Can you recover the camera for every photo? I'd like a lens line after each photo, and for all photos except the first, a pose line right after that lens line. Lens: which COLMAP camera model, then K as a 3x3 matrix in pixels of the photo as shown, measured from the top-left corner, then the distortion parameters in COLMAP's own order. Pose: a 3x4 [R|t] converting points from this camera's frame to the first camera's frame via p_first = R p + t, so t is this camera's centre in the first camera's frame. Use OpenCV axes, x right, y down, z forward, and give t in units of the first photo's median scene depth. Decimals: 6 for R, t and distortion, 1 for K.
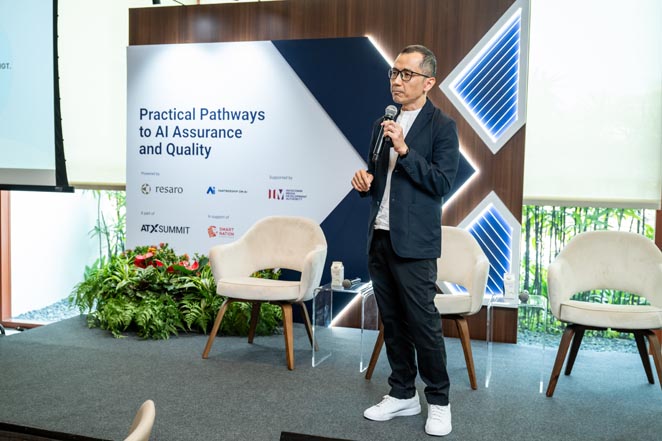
lens RADIAL K [[751.5, 0, 332.9], [0, 751.5, 218.7], [0, 0, 1]] dist [-0.000577, 0.000000]
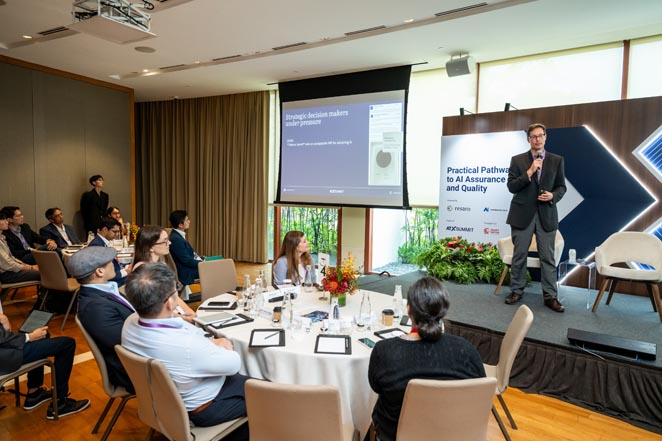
lens RADIAL K [[443.2, 0, 331.8], [0, 443.2, 220.0], [0, 0, 1]] dist [-0.000839, -0.000633]
pose [[0.932251, 0.019244, -0.361299, -0.122395], [-0.020915, 0.999781, -0.000715, -0.002206], [0.361206, 0.008223, 0.932450, -0.200260]]
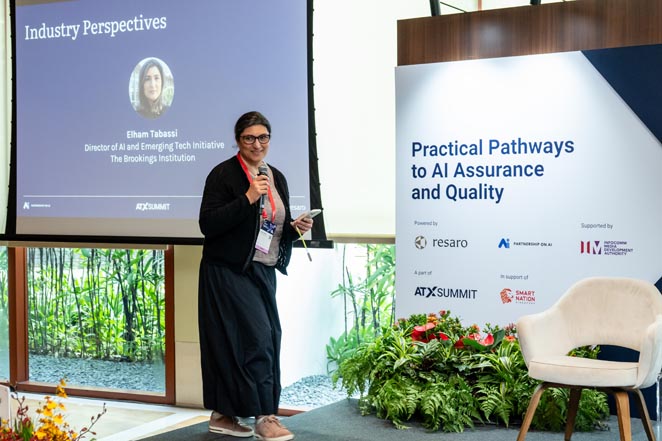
lens RADIAL K [[1041.2, 0, 342.2], [0, 1041.2, 224.7], [0, 0, 1]] dist [-0.006011, 0.000000]
pose [[0.966216, -0.020045, -0.256952, -0.046351], [0.009431, 0.999053, -0.042474, -0.012710], [0.257560, 0.038616, 0.965490, -0.096213]]
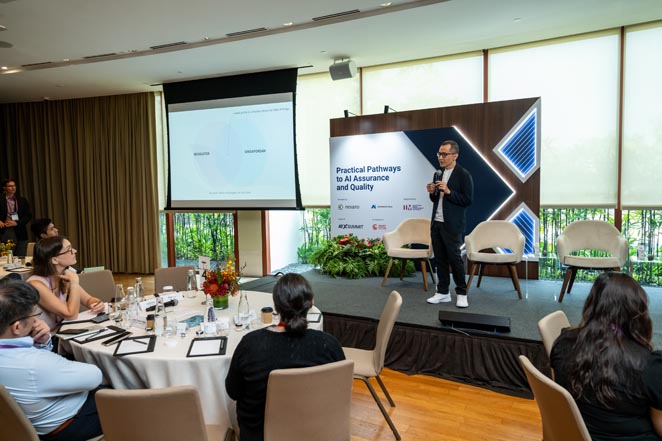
lens RADIAL K [[443.2, 0, 330.4], [0, 443.2, 222.1], [0, 0, 1]] dist [-0.000839, -0.000633]
pose [[0.985887, -0.029195, -0.164846, -0.083159], [0.029054, 0.999573, -0.003267, 0.004081], [0.164871, -0.001569, 0.986314, -0.196417]]
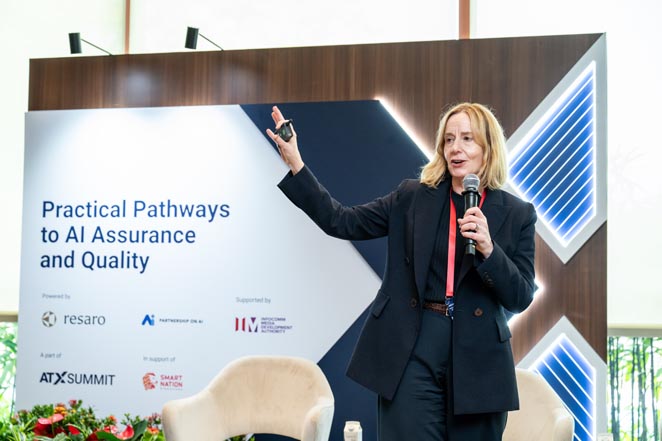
lens RADIAL K [[1136.7, 0, 332.2], [0, 1136.7, 211.9], [0, 0, 1]] dist [0.010503, 0.000000]
pose [[0.998259, -0.005054, 0.058766, -0.056890], [0.012782, 0.991183, -0.131883, 0.003193], [-0.057581, 0.132405, 0.989522, -0.040870]]
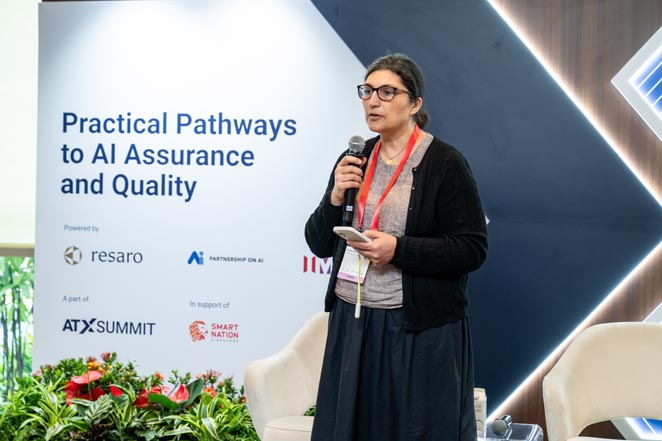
lens RADIAL K [[1312.9, 0, 339.9], [0, 1312.9, 219.9], [0, 0, 1]] dist [0.002457, 0.000000]
pose [[0.995550, -0.004346, 0.094130, -0.149274], [0.008717, 0.998900, -0.046069, -0.020171], [-0.093826, 0.046685, 0.994493, 0.006508]]
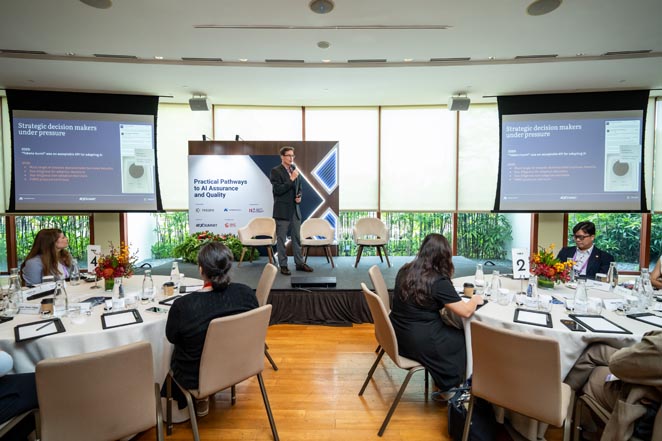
lens RADIAL K [[316.0, 0, 334.8], [0, 316.0, 220.4], [0, 0, 1]] dist [-0.007228, -0.002393]
pose [[0.944396, -0.036871, 0.326736, -0.166700], [0.042505, 0.999045, -0.010119, 0.027679], [-0.326051, 0.023444, 0.945062, -0.192789]]
